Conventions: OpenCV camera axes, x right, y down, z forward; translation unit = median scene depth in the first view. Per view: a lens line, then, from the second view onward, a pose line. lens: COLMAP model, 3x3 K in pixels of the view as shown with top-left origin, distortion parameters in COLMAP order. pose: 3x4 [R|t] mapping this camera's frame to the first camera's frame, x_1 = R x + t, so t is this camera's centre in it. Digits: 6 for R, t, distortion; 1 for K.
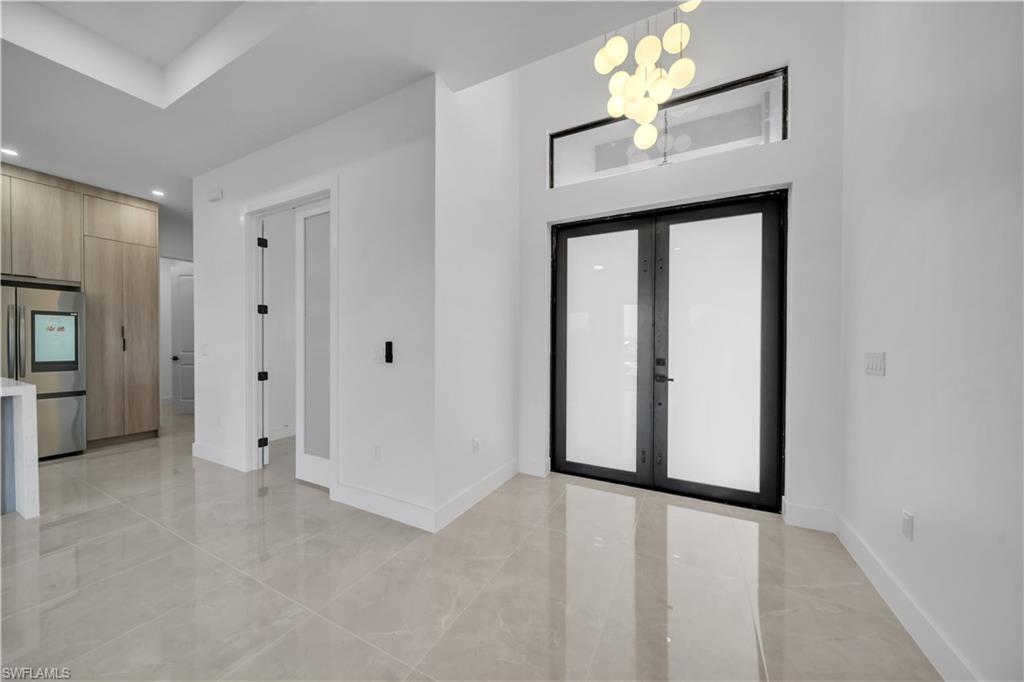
lens RADIAL K [[357.0, 0, 508.4], [0, 357.0, 346.2], [0, 0, 1]] dist [-0.000953, -0.000232]
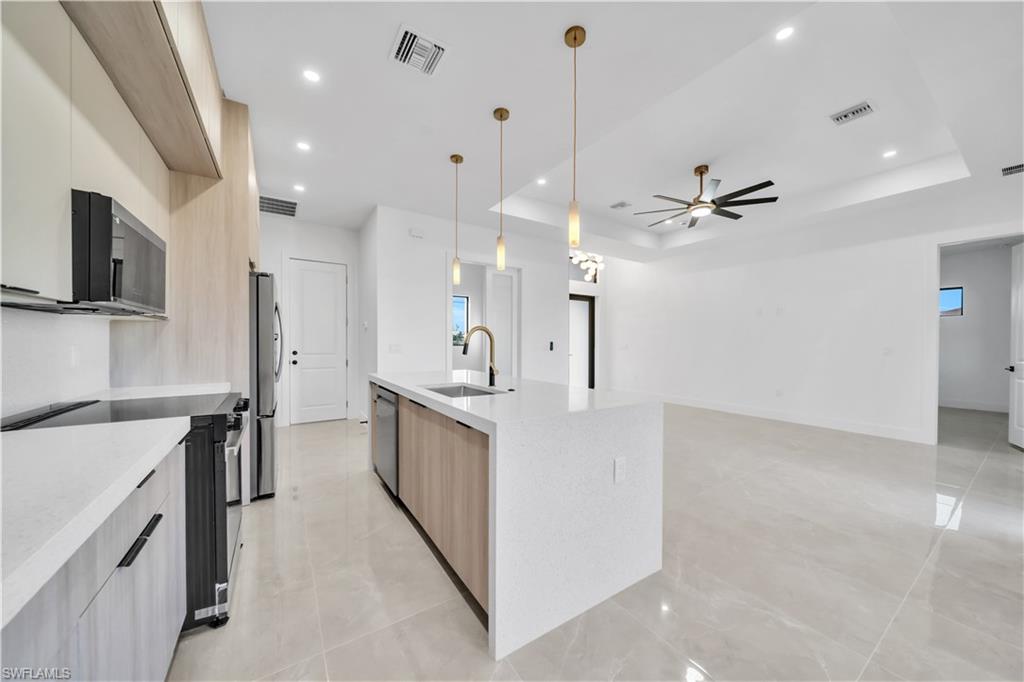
lens RADIAL K [[353.9, 0, 510.5], [0, 353.9, 345.8], [0, 0, 1]] dist [-0.000981, -0.000207]
pose [[0.486093, -0.012545, 0.873817, -1.690394], [0.006050, 0.999921, 0.010990, -0.009863], [-0.873886, -0.000055, 0.486131, 0.037173]]
